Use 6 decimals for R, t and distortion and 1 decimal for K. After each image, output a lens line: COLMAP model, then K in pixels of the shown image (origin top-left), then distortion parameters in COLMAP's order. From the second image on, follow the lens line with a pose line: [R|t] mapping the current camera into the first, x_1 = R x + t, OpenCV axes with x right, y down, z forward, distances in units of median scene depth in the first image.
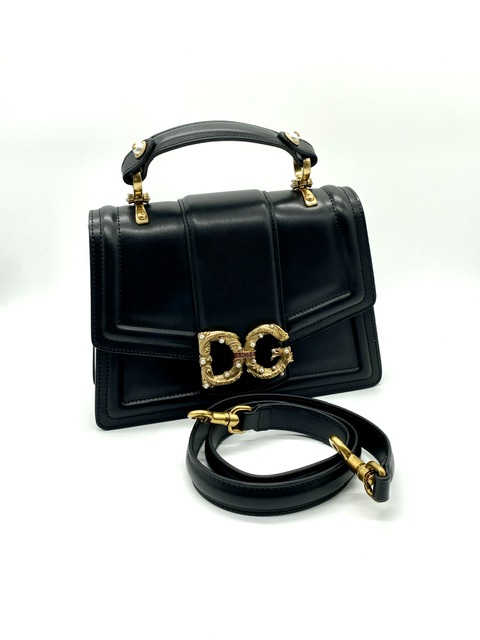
lens RADIAL K [[636.0, 0, 240.0], [0, 636.0, 320.0], [0, 0, 1]] dist [-0.009742, -0.003965]
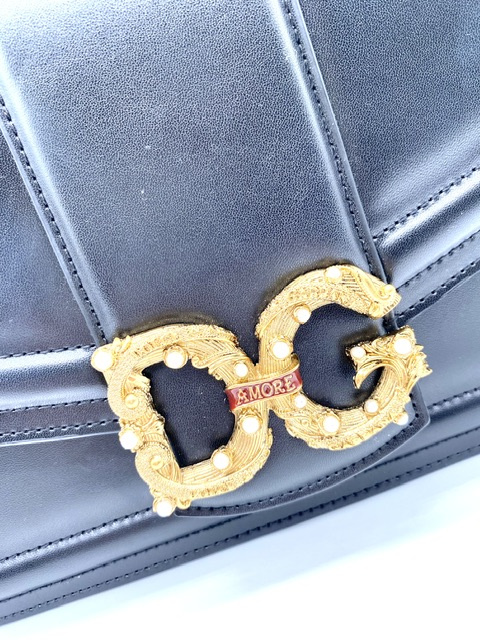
lens RADIAL K [[468.4, 0, 240.0], [0, 468.4, 320.0], [0, 0, 1]] dist [0.000472, 0.000025]
pose [[0.960625, -0.207855, -0.184378, 0.043824], [0.213102, 0.976989, 0.008890, 0.018818], [0.178288, -0.047831, 0.982815, 0.780701]]
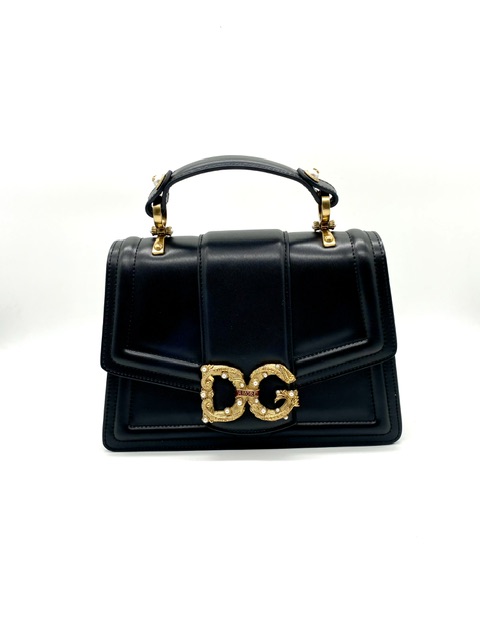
lens RADIAL K [[474.9, 0, 240.0], [0, 474.9, 320.0], [0, 0, 1]] dist [0.005391, 0.000653]
pose [[0.972270, 0.082172, -0.218951, 0.146595], [-0.102111, 0.991442, -0.081343, 0.003795], [0.210393, 0.101445, 0.972339, 0.278657]]
